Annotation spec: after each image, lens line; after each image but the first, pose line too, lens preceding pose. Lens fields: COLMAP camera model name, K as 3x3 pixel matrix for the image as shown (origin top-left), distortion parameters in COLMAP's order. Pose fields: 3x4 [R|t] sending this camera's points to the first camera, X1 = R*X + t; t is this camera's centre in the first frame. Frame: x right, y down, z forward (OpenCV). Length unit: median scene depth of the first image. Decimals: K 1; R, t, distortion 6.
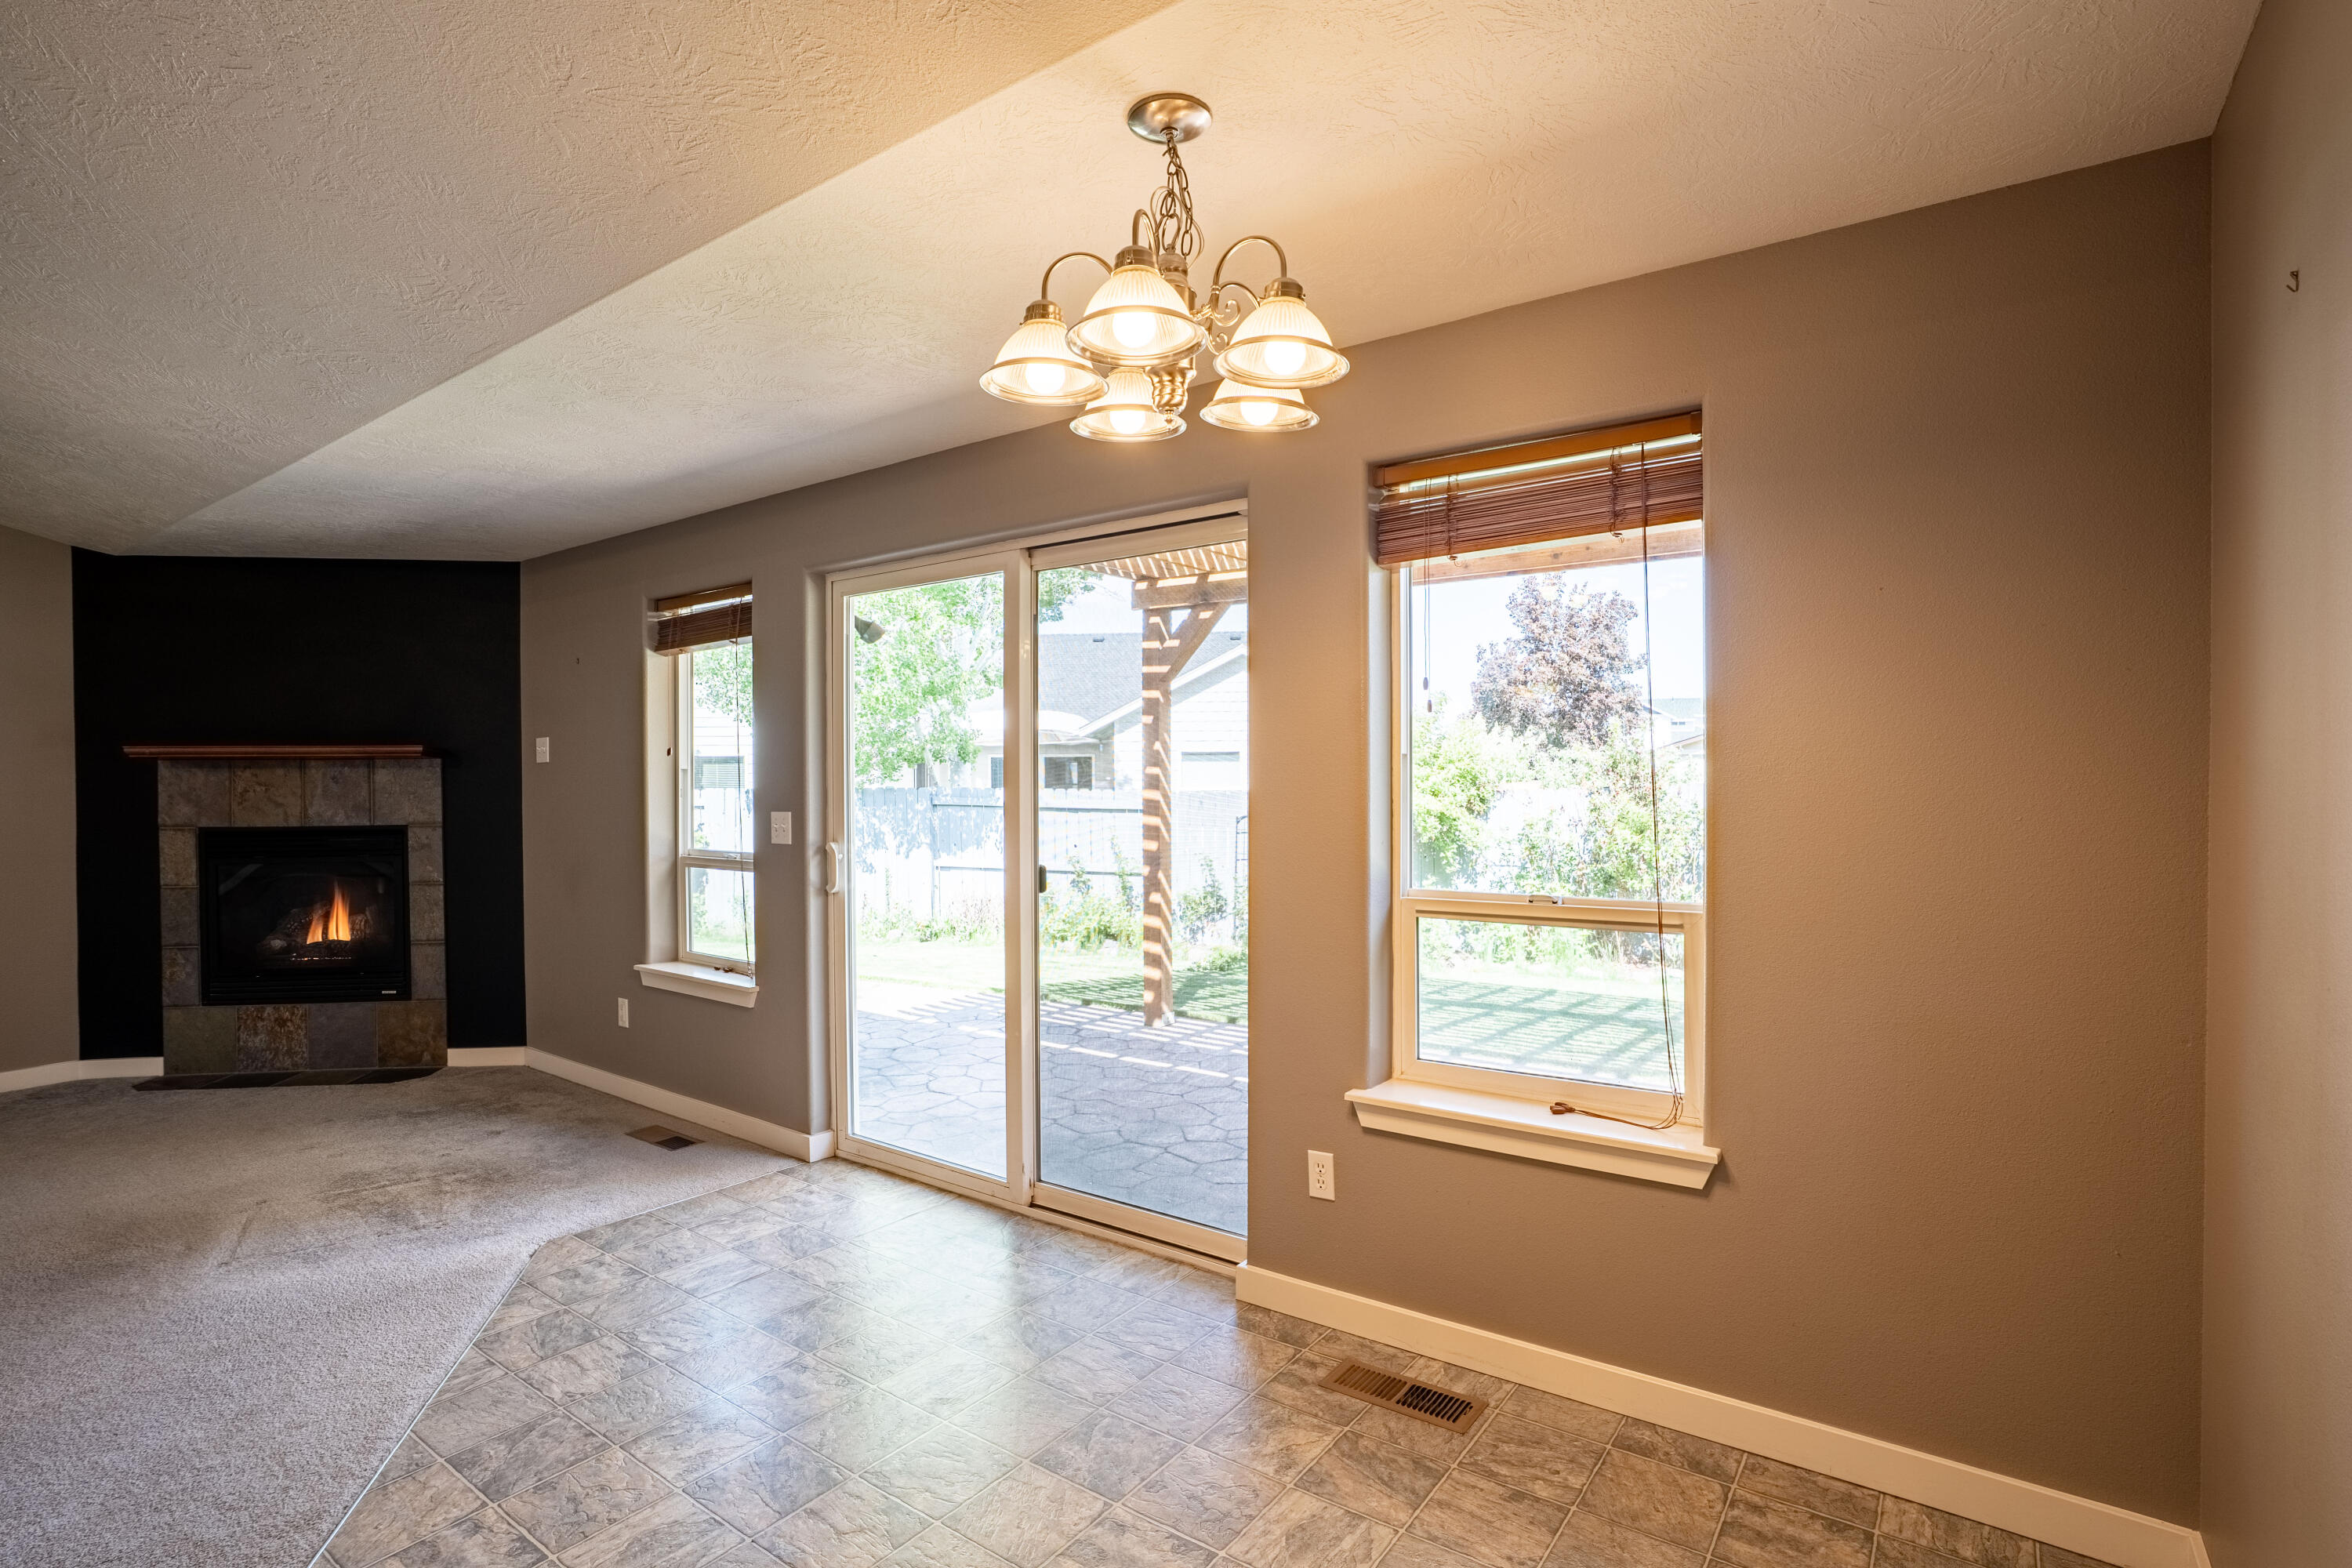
lens RADIAL K [[1133.6, 0, 1194.9], [0, 1133.6, 785.3], [0, 0, 1]] dist [-0.046117, 0.003587]
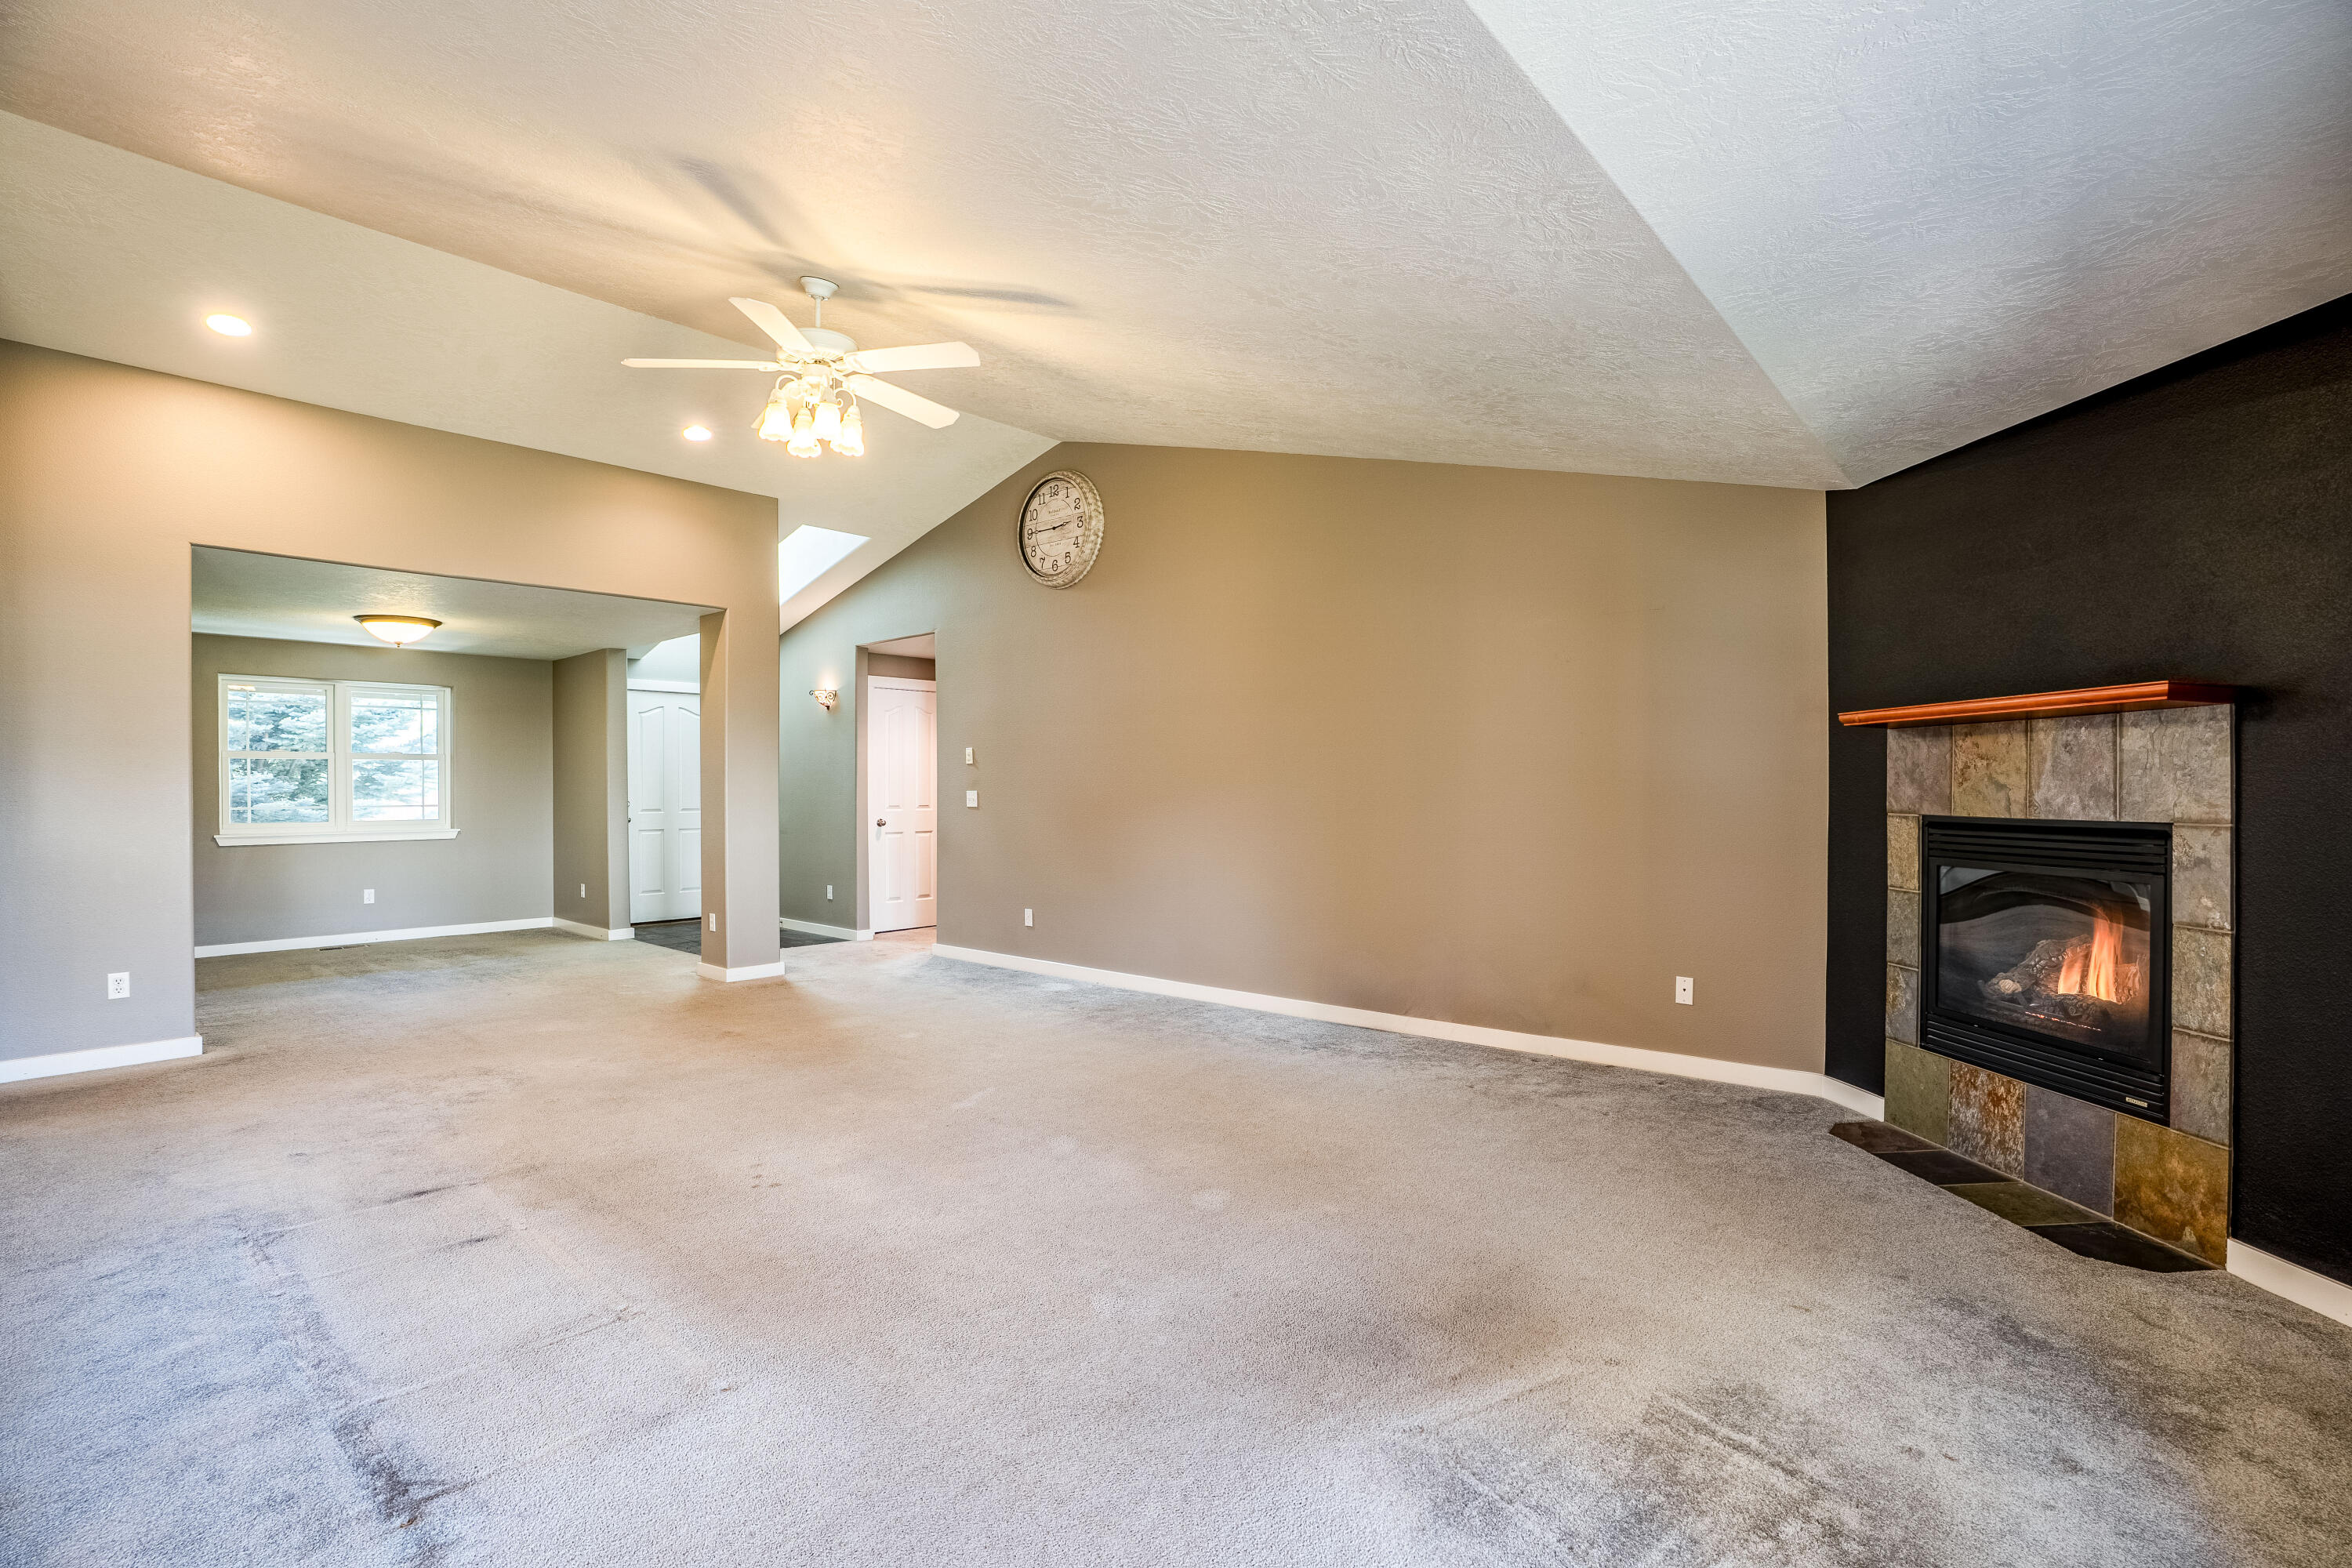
lens RADIAL K [[1072.9, 0, 1192.4], [0, 1072.9, 796.1], [0, 0, 1]] dist [-0.026103, 0.002763]
pose [[-0.087513, 0.015809, -0.996038, -0.125552], [-0.001170, 0.999872, 0.015973, 0.014002], [0.996163, 0.002563, -0.087484, 0.551337]]
